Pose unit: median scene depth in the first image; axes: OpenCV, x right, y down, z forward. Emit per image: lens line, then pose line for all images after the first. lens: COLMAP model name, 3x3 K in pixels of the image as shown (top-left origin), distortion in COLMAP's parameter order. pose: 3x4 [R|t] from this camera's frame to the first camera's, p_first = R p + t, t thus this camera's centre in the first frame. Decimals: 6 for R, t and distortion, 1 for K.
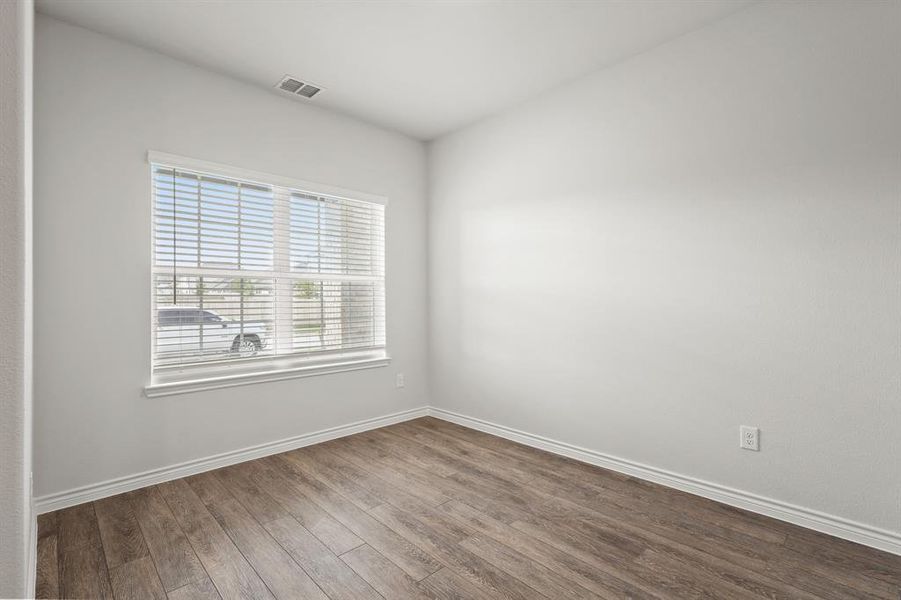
lens RADIAL K [[426.6, 0, 448.3], [0, 426.6, 296.9], [0, 0, 1]] dist [-0.002595, 0.000688]
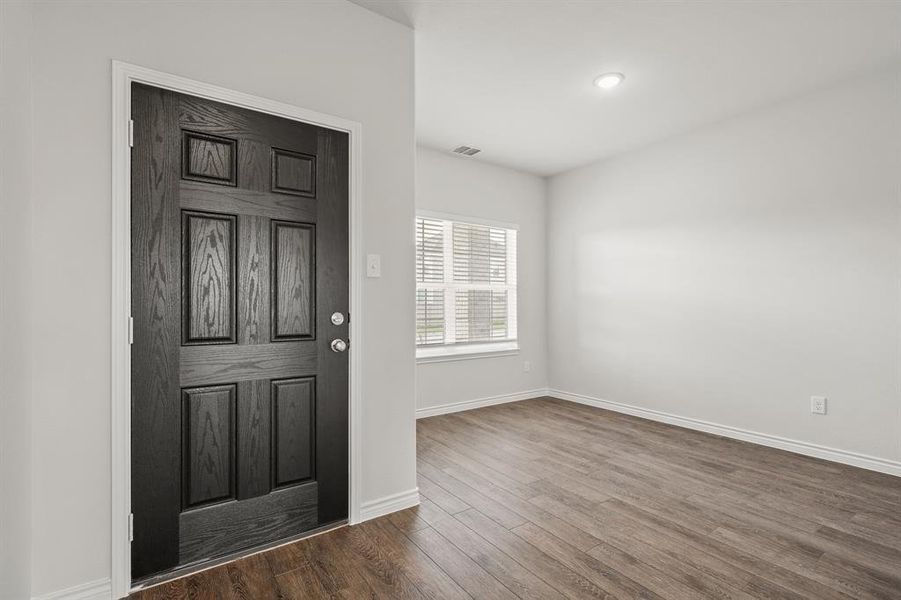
lens RADIAL K [[426.6, 0, 453.2], [0, 426.6, 304.9], [0, 0, 1]] dist [-0.002595, 0.000688]
pose [[0.989190, 0.003668, -0.146593, -0.197620], [-0.002587, 0.999968, 0.007565, 0.001879], [0.146616, -0.007104, 0.989168, -0.407990]]
